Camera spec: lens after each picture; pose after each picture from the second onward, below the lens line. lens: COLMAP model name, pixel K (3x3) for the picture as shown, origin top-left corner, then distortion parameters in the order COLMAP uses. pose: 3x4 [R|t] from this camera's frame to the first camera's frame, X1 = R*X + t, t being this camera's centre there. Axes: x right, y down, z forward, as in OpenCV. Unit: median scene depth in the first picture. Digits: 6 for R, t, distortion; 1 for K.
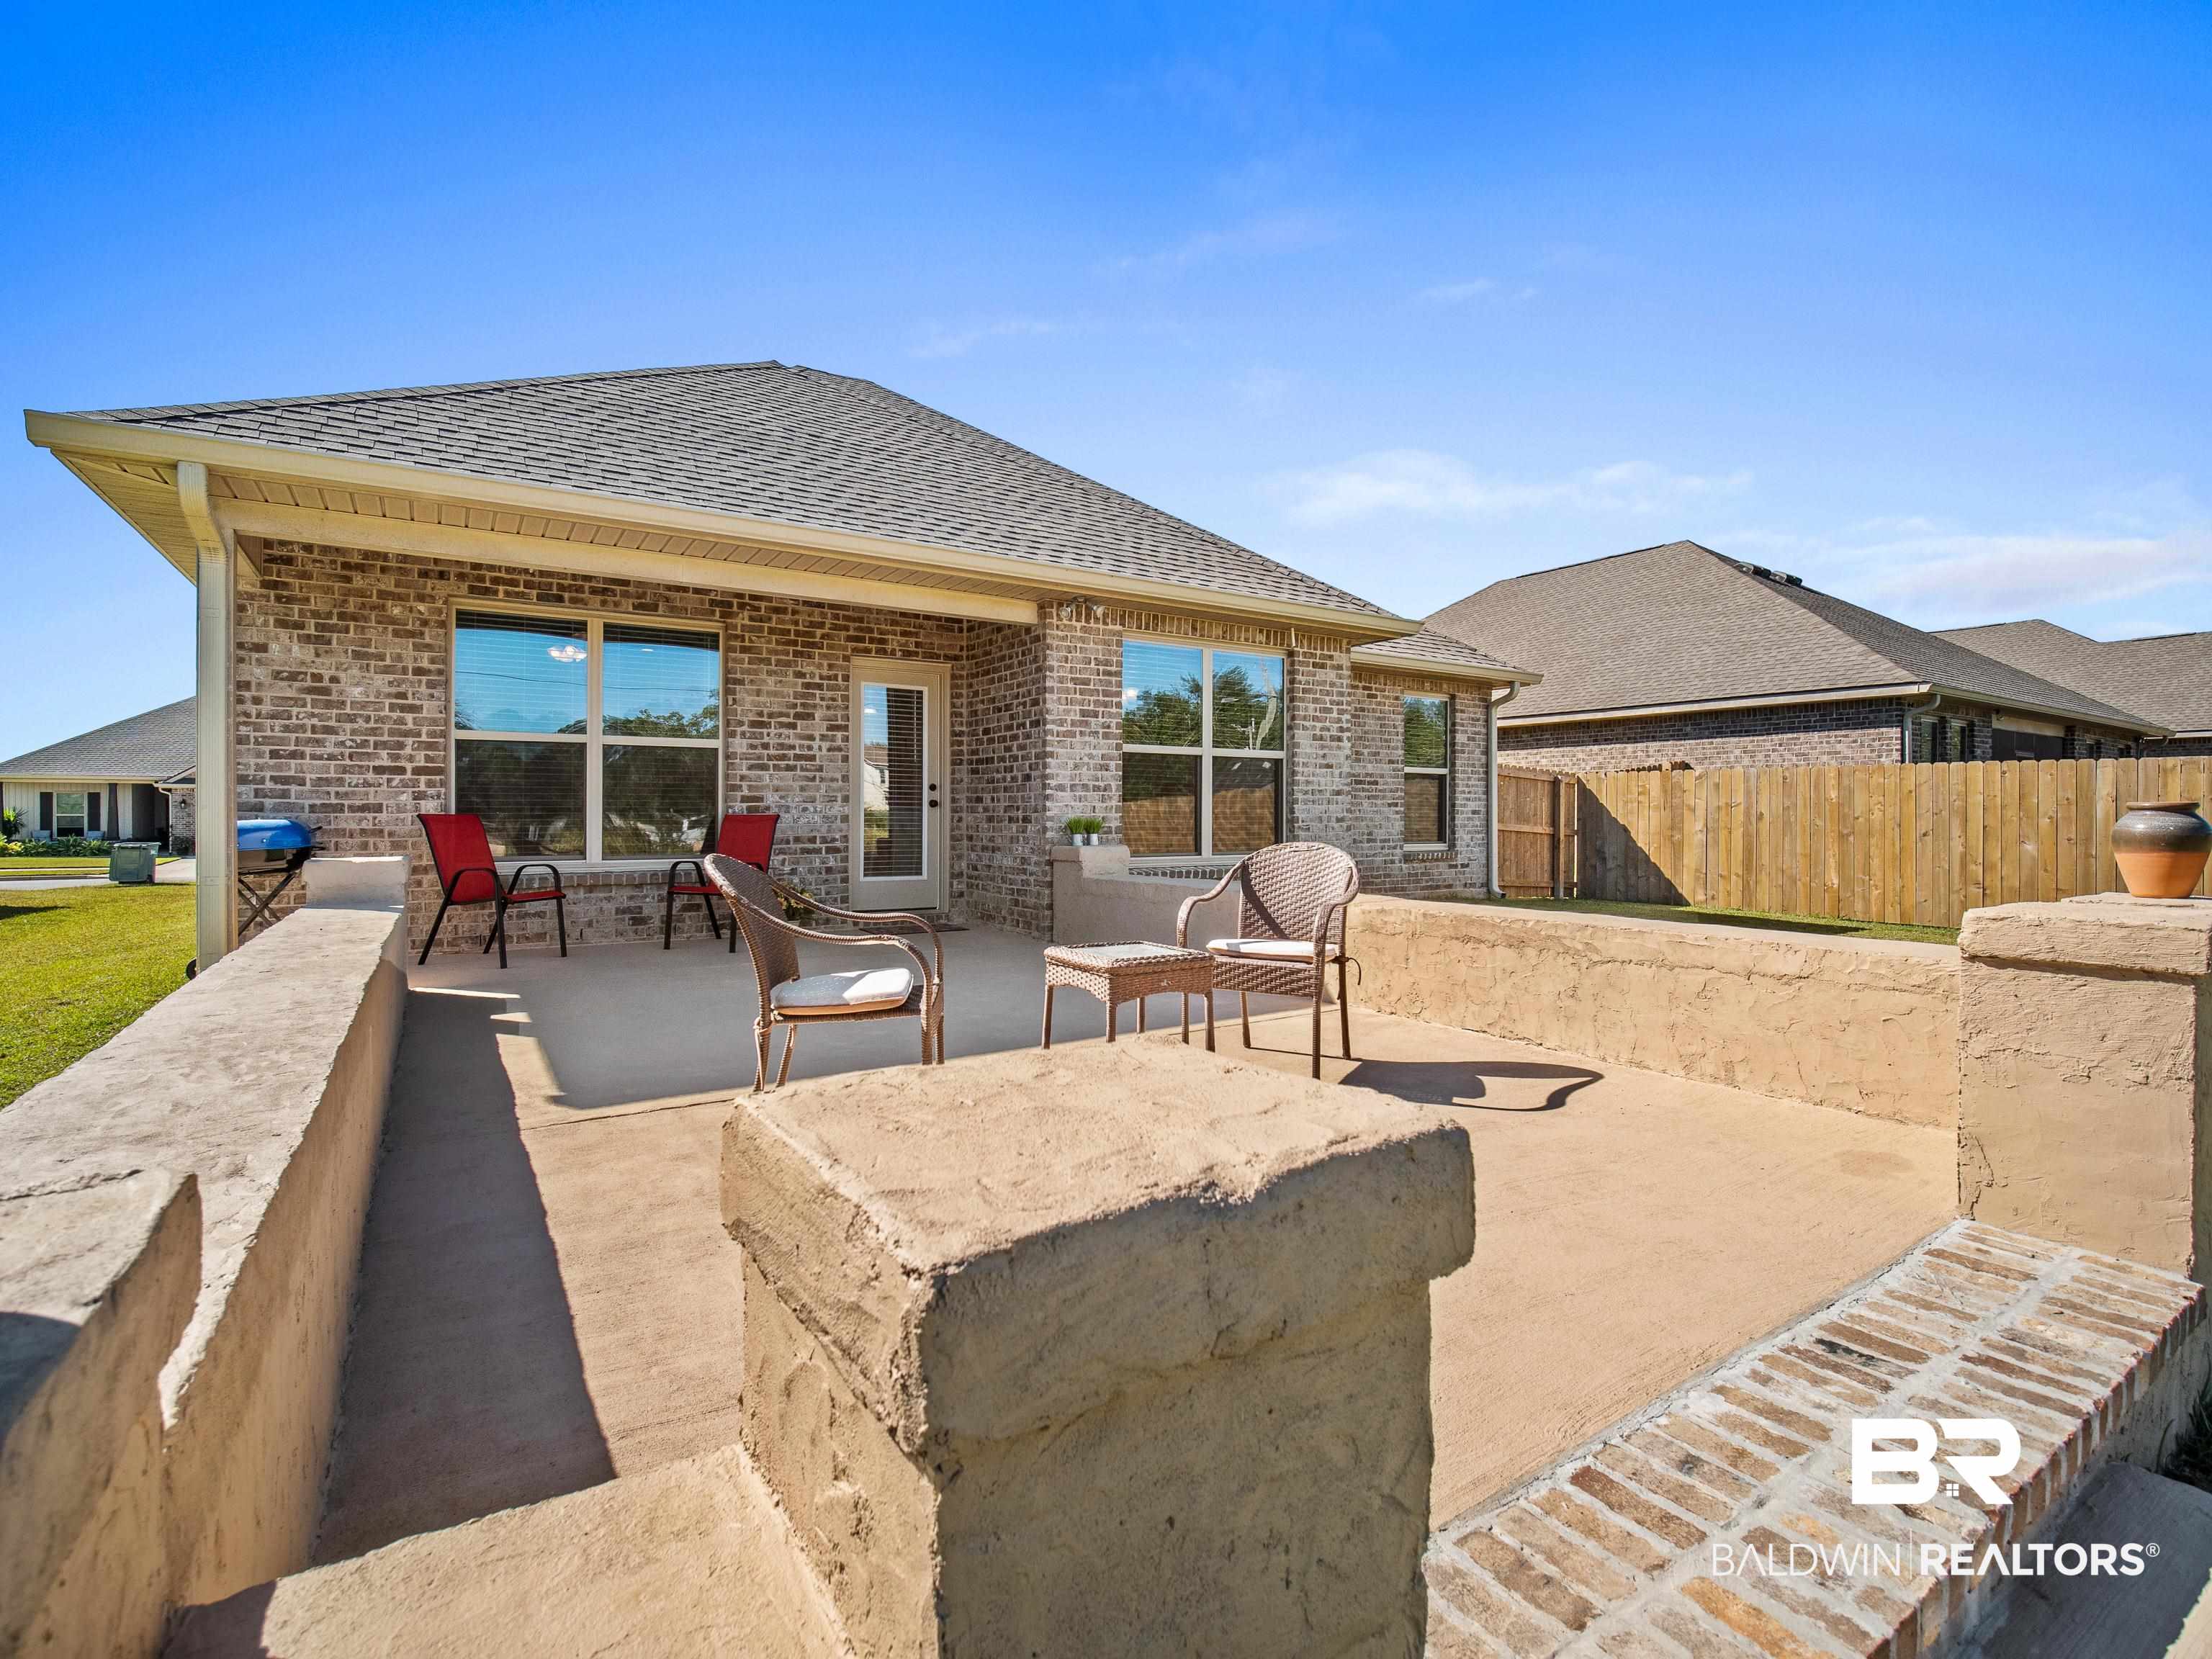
lens RADIAL K [[1019.3, 0, 1095.8], [0, 1019.3, 826.8], [0, 0, 1]] dist [-0.026406, -0.000306]
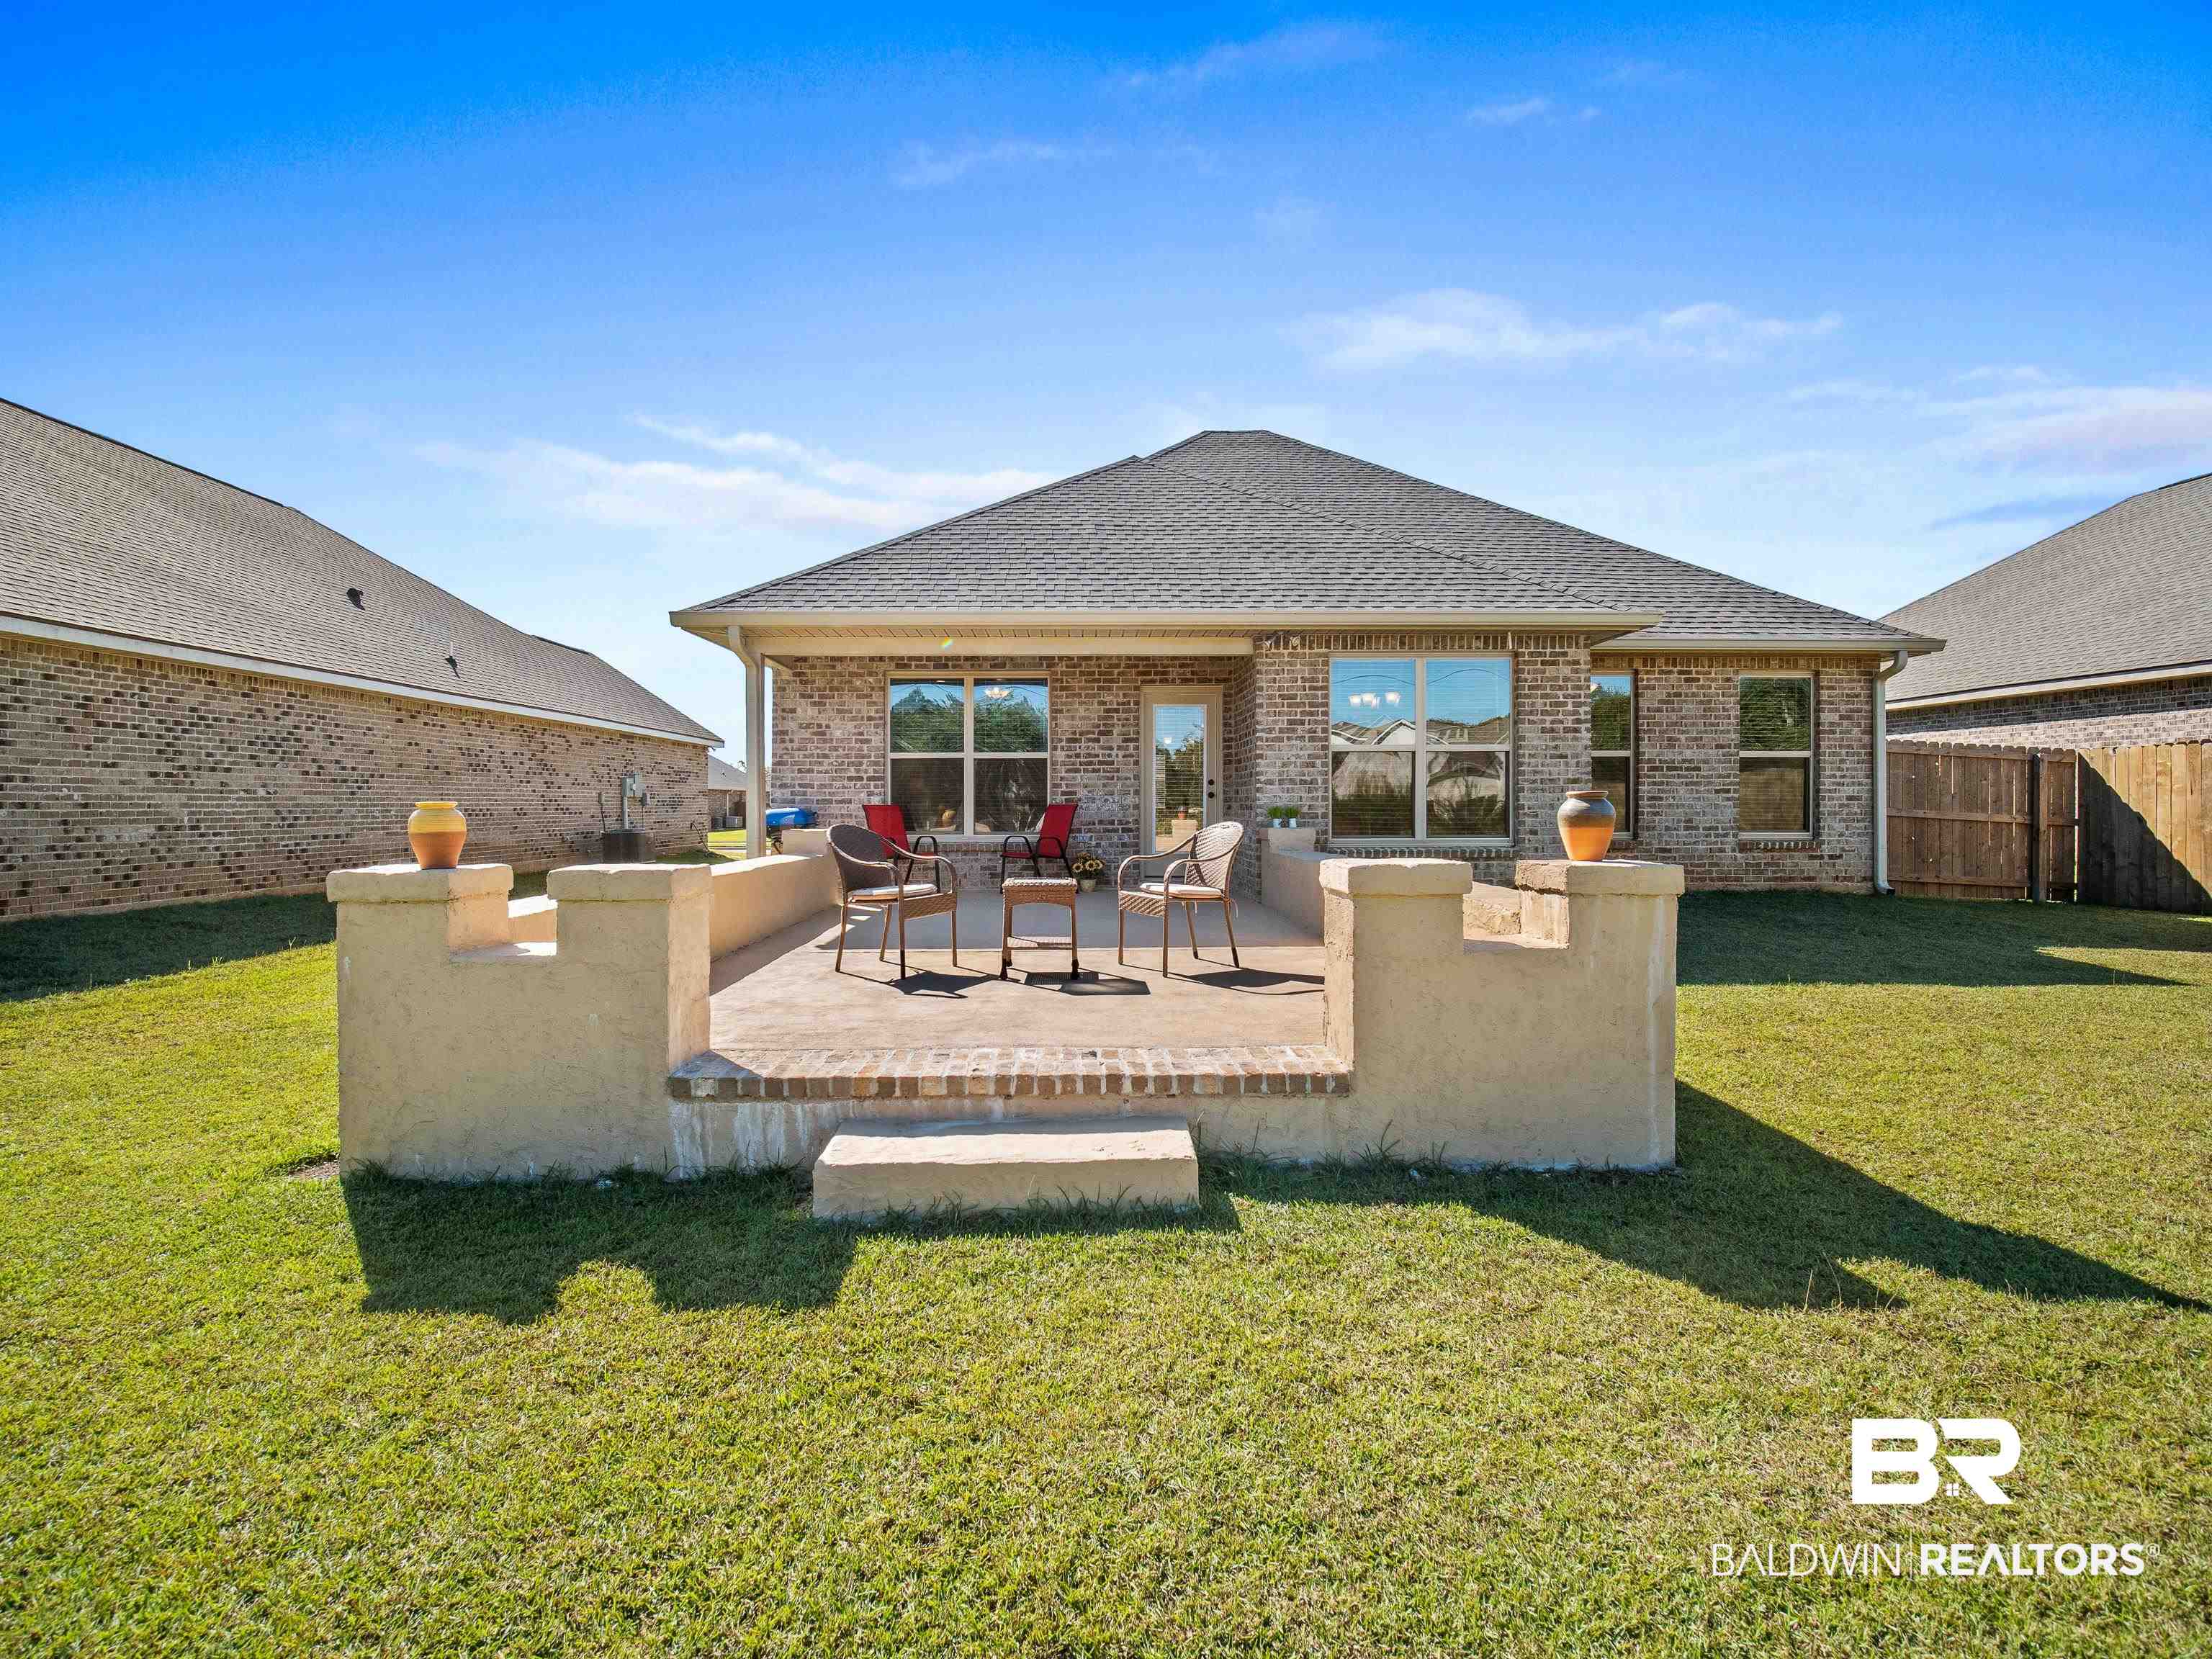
lens RADIAL K [[1019.3, 0, 1095.8], [0, 1019.3, 826.8], [0, 0, 1]] dist [-0.026406, -0.000306]
pose [[0.847858, 0.007496, -0.530170, 0.431378], [-0.001609, 0.999932, 0.011565, 0.002881], [0.530220, -0.008953, 0.847813, -0.180537]]
